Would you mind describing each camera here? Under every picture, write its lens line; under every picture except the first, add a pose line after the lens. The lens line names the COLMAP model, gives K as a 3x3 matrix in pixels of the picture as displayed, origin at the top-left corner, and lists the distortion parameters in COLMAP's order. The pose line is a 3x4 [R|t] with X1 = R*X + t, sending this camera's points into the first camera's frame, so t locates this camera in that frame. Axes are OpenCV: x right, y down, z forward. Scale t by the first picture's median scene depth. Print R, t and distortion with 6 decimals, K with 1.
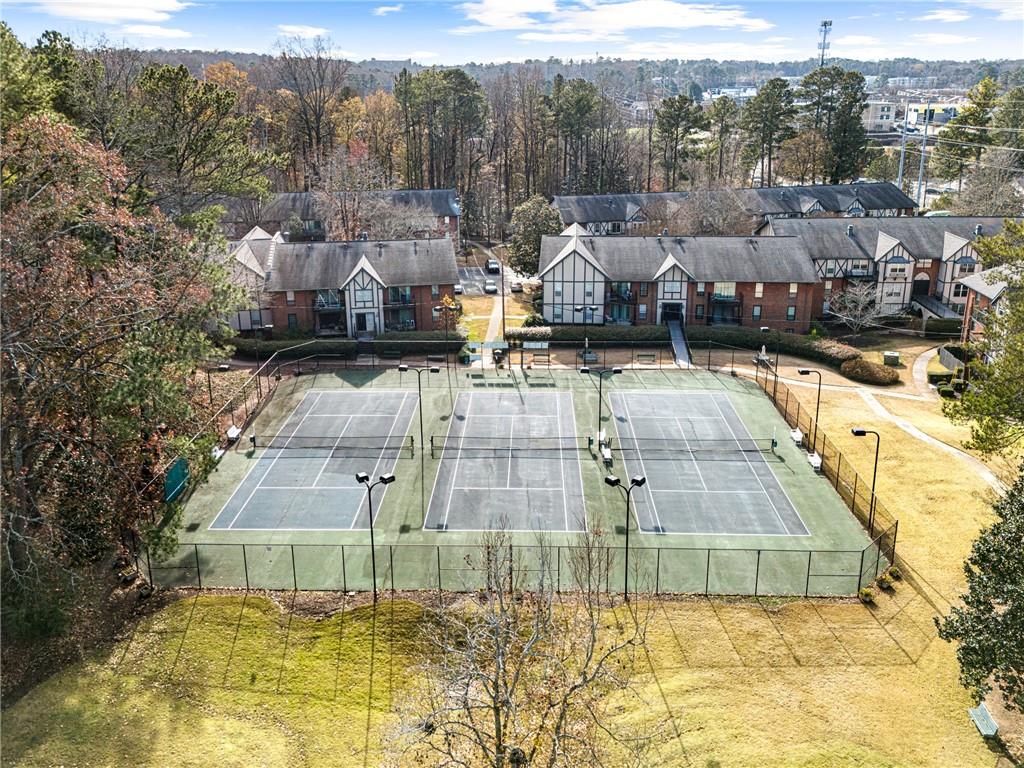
lens RADIAL K [[849.1, 0, 512.0], [0, 849.1, 384.0], [0, 0, 1]] dist [0.002286, -0.095960]
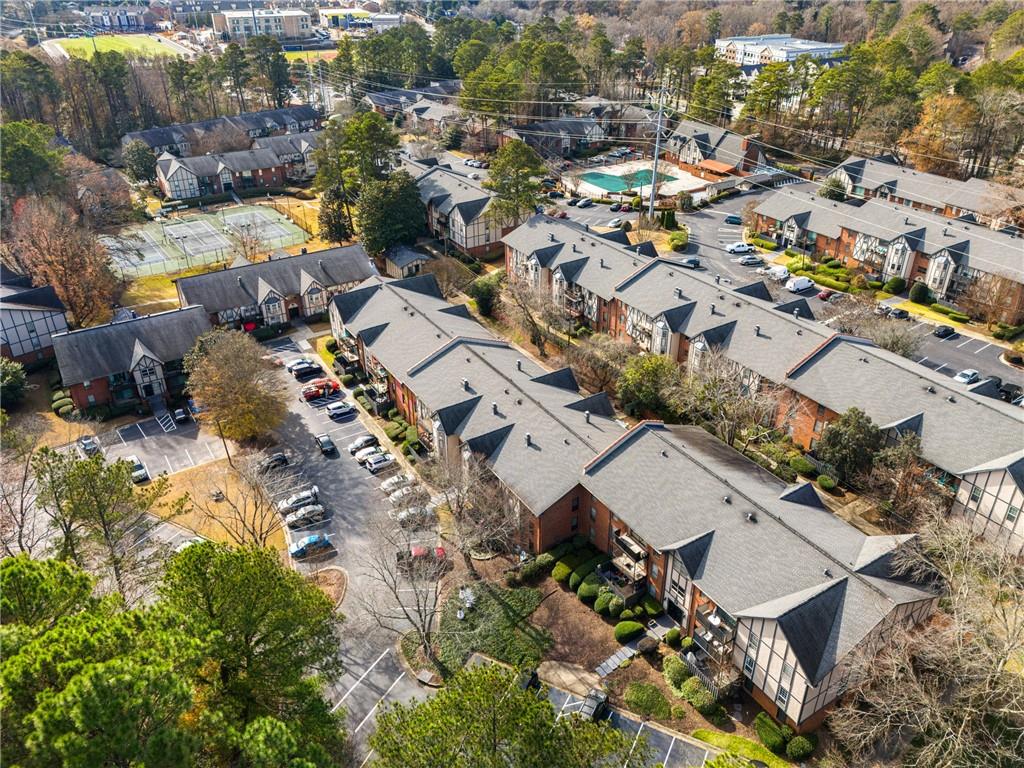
lens RADIAL K [[762.9, 0, 512.0], [0, 762.9, 384.0], [0, 0, 1]] dist [0.069076, -0.060139]
pose [[0.815657, -0.292517, 0.499137, -0.438549], [0.198026, 0.951806, 0.234201, 0.103461], [-0.543590, -0.092186, 0.834273, -1.415766]]
